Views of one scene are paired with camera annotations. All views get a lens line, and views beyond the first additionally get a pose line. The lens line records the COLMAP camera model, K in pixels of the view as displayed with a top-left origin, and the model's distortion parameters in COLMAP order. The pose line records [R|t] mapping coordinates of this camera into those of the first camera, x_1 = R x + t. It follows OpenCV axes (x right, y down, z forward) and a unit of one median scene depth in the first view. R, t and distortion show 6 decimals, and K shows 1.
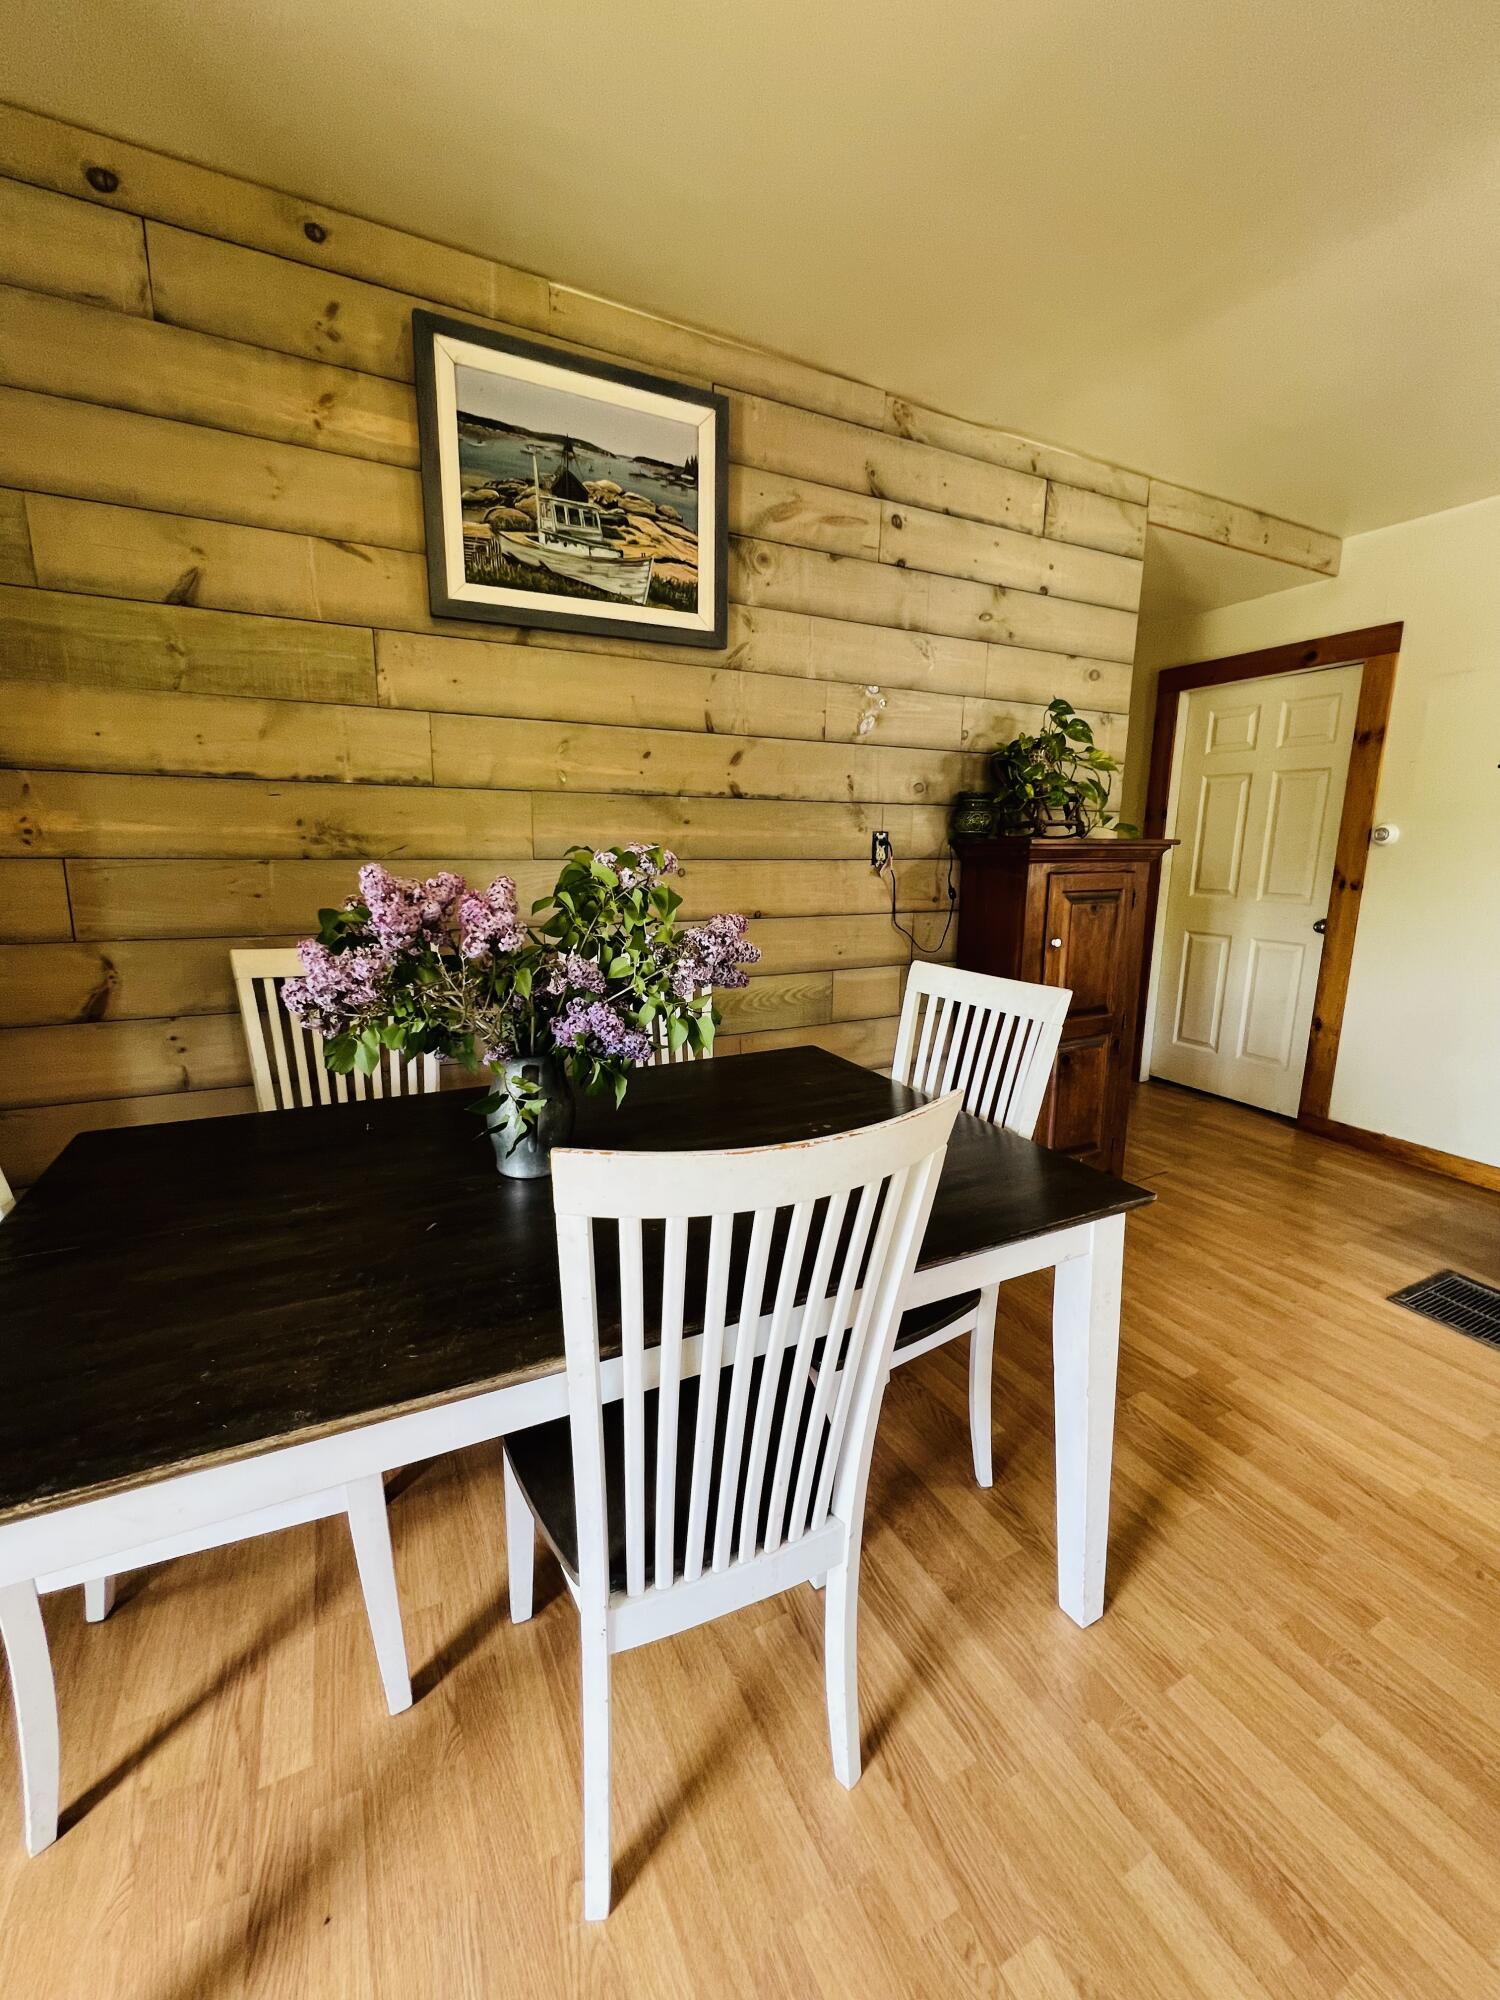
lens RADIAL K [[801.9, 0, 750.0], [0, 801.9, 1000.0], [0, 0, 1]] dist [-0.000323, 0.000171]
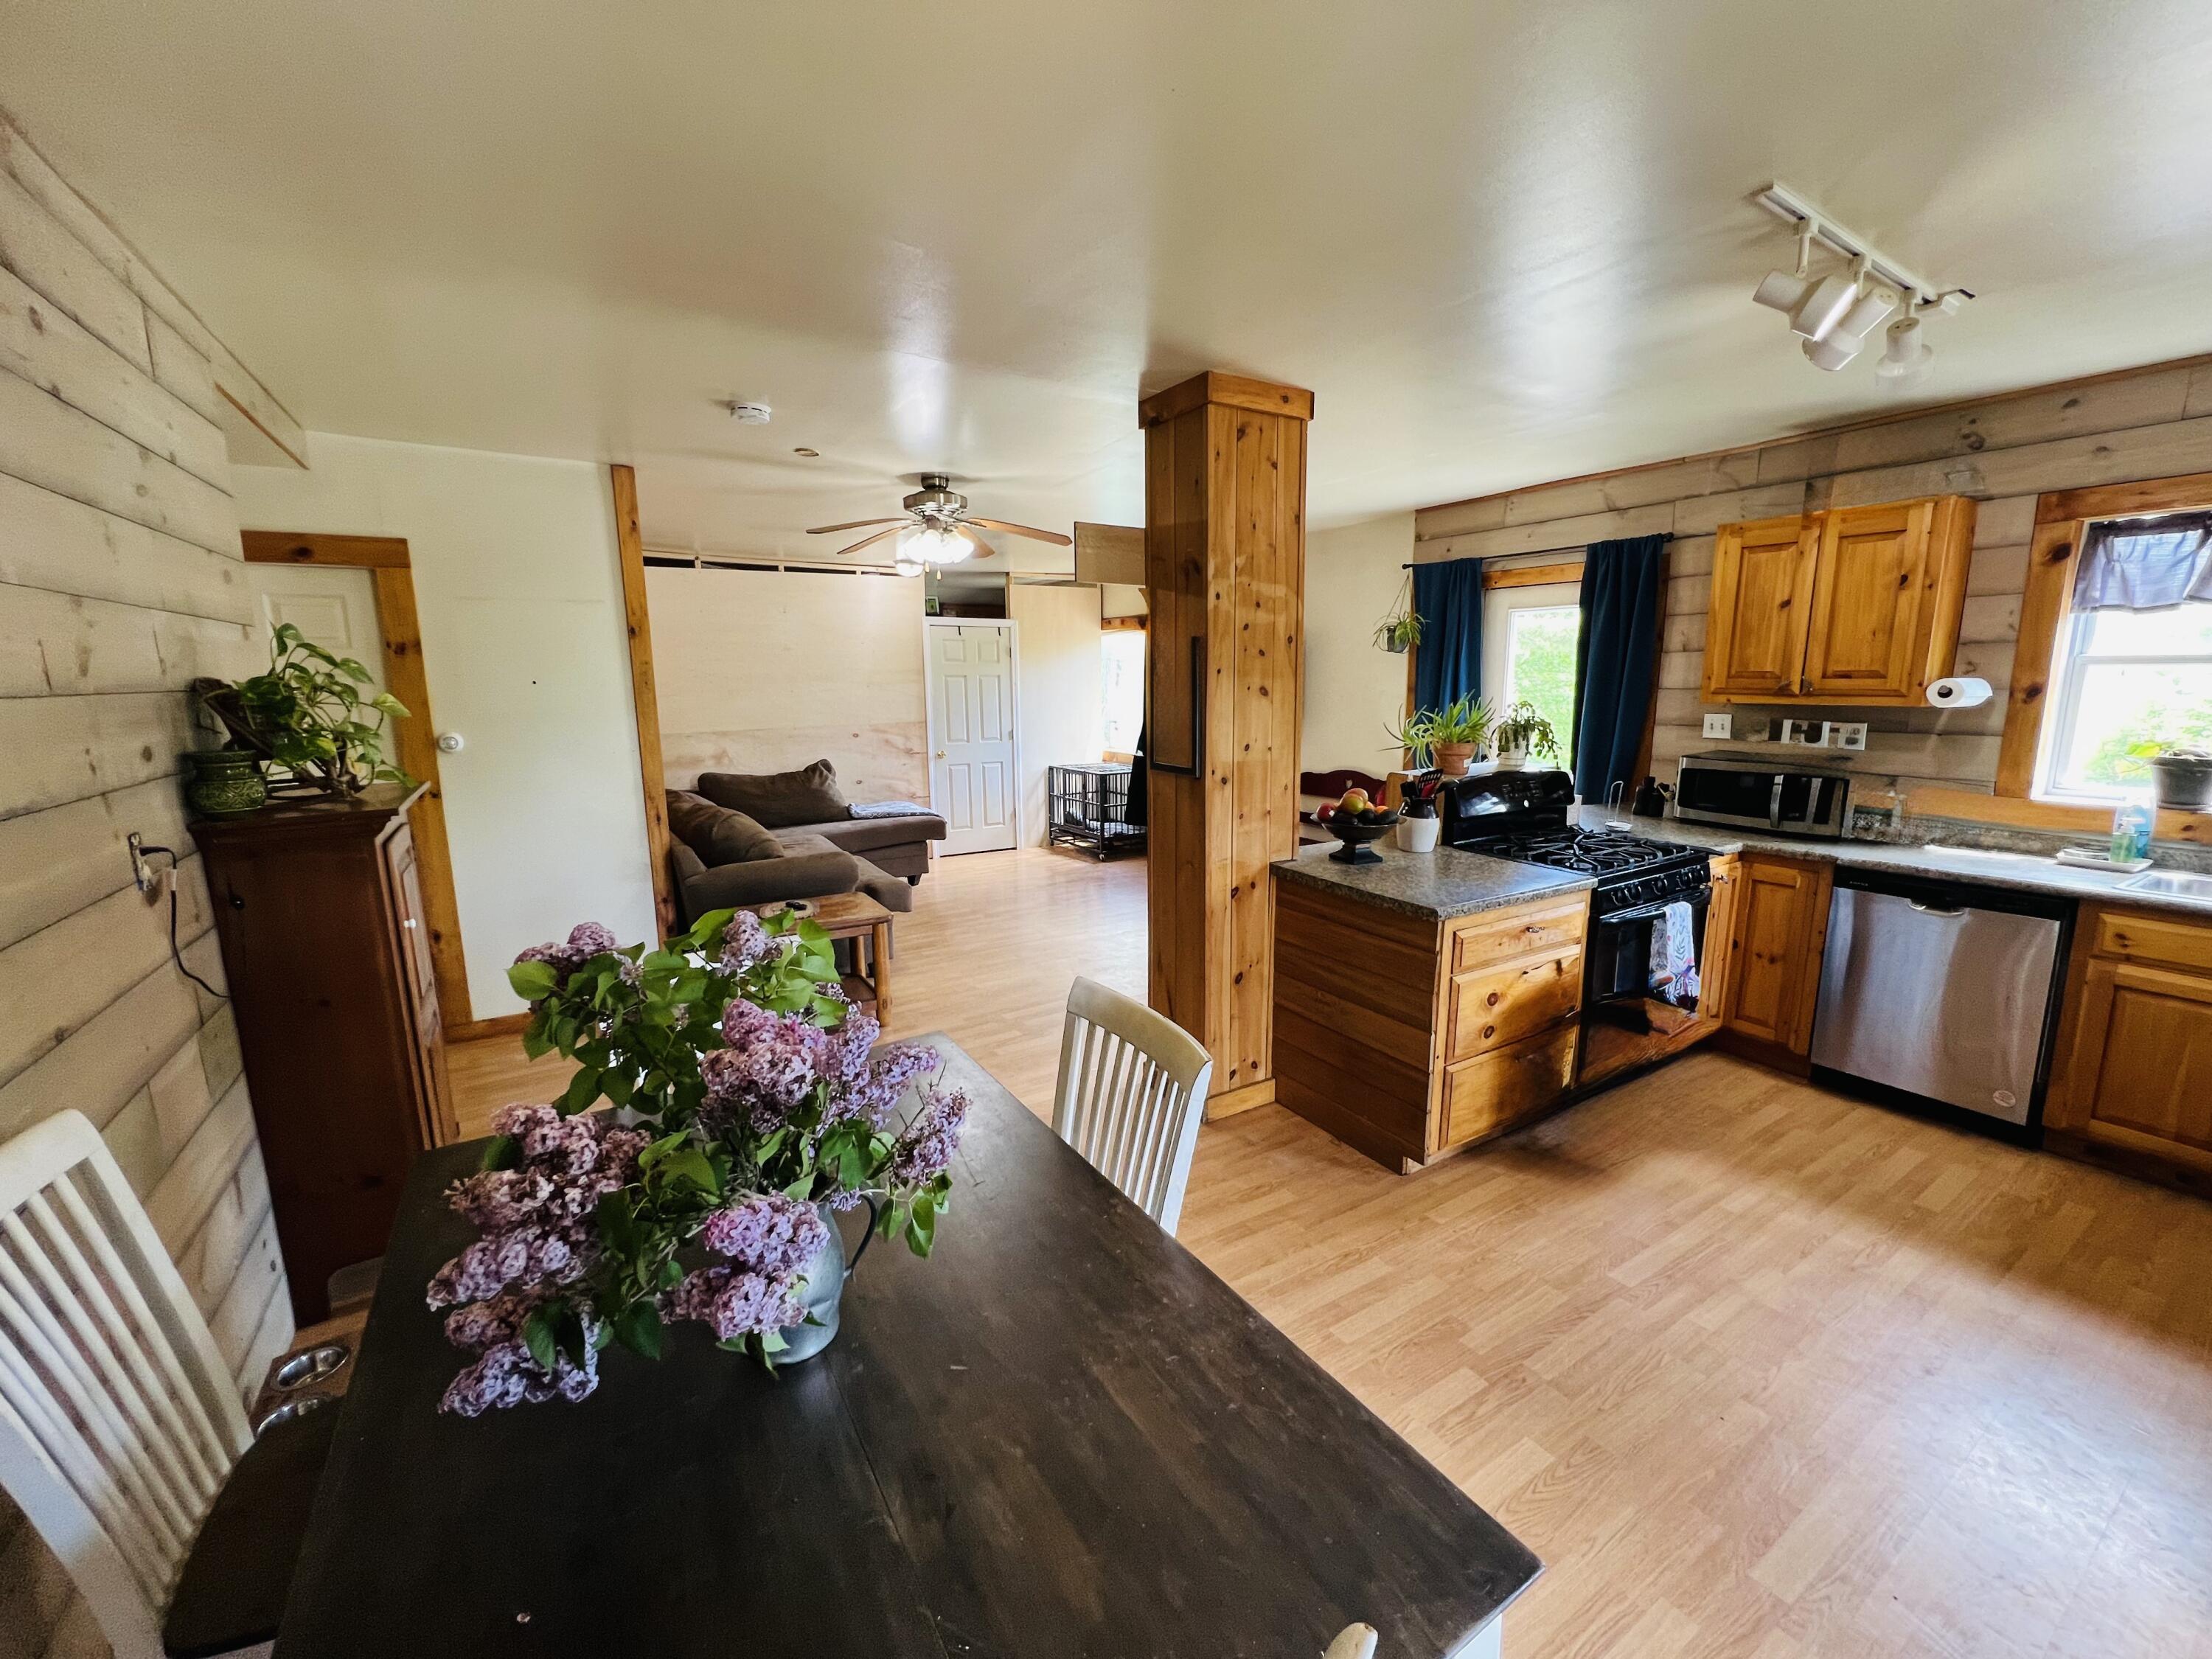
lens RADIAL K [[886.9, 0, 1106.0], [0, 886.9, 829.5], [0, 0, 1]] dist [-0.000323, 0.000171]
pose [[-0.096346, -0.178366, 0.979236, -0.449478], [0.187232, 0.963002, 0.193831, -0.165778], [-0.977579, 0.202020, -0.059386, 0.267423]]
